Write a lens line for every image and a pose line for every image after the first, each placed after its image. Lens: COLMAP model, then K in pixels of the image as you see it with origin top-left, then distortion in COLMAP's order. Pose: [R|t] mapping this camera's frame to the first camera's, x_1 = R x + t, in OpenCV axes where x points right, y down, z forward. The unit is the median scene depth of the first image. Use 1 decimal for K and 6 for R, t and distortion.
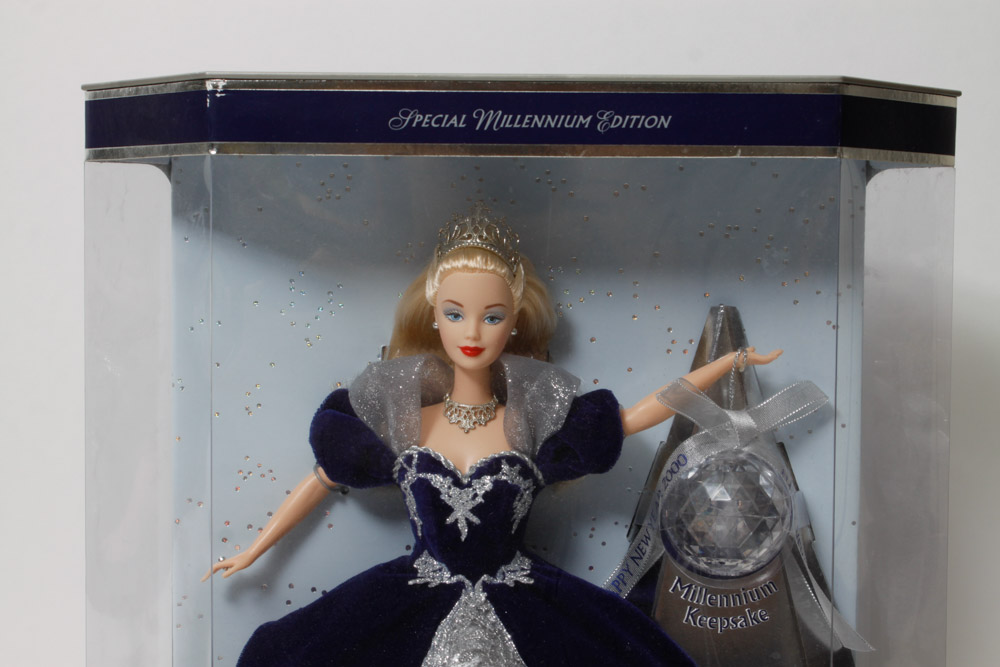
lens RADIAL K [[1883.0, 0, 500.0], [0, 1883.0, 333.5], [0, 0, 1]] dist [0.033182, 0.099689]
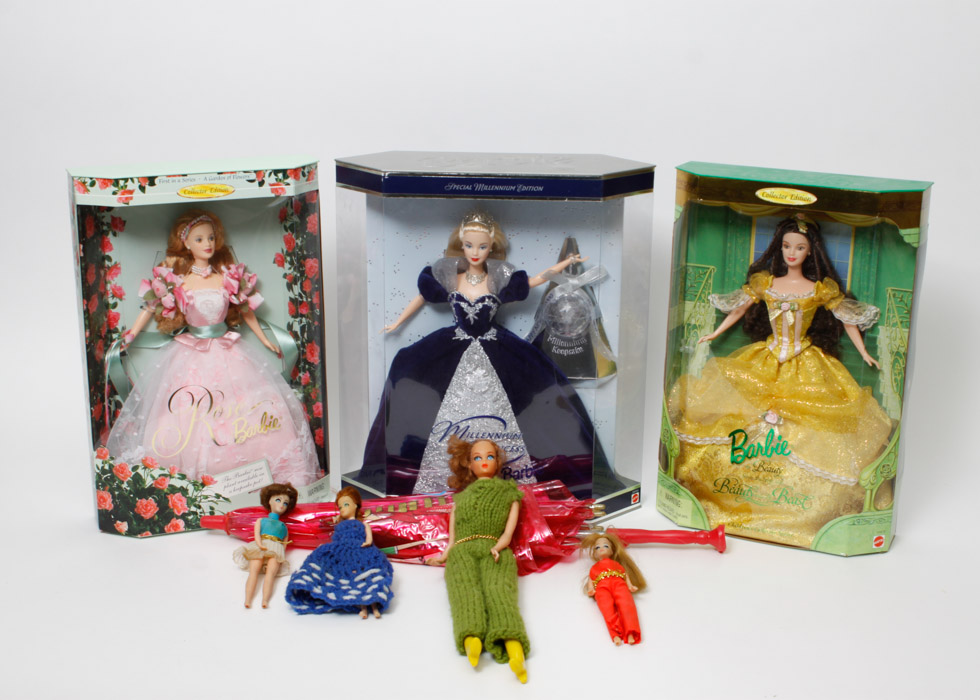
lens RADIAL K [[1503.1, 0, 490.0], [0, 1503.1, 350.0], [0, 0, 1]] dist [-0.061650, -0.025369]
pose [[0.998635, 0.019805, -0.048339, 0.115709], [-0.007552, 0.970359, 0.241551, -0.392414], [0.051690, -0.240856, 0.969183, -1.175900]]
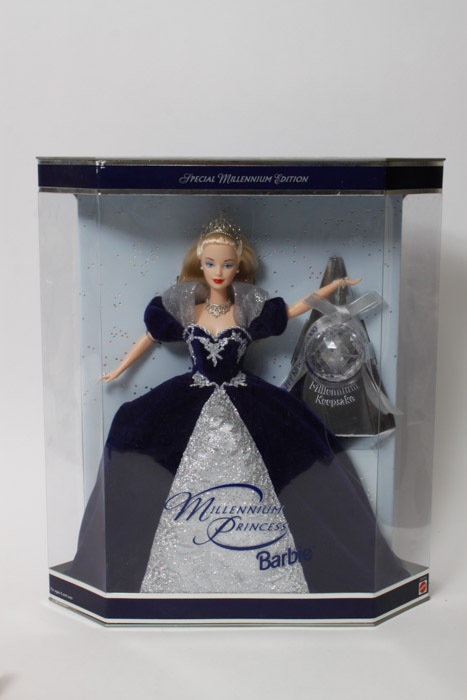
lens RADIAL K [[1132.7, 0, 233.5], [0, 1132.7, 350.0], [0, 0, 1]] dist [-0.007116, 0.004478]
pose [[0.999965, -0.003121, -0.007749, 0.012410], [0.004071, 0.992044, 0.125827, -0.075022], [0.007295, -0.125854, 0.992022, -0.306582]]
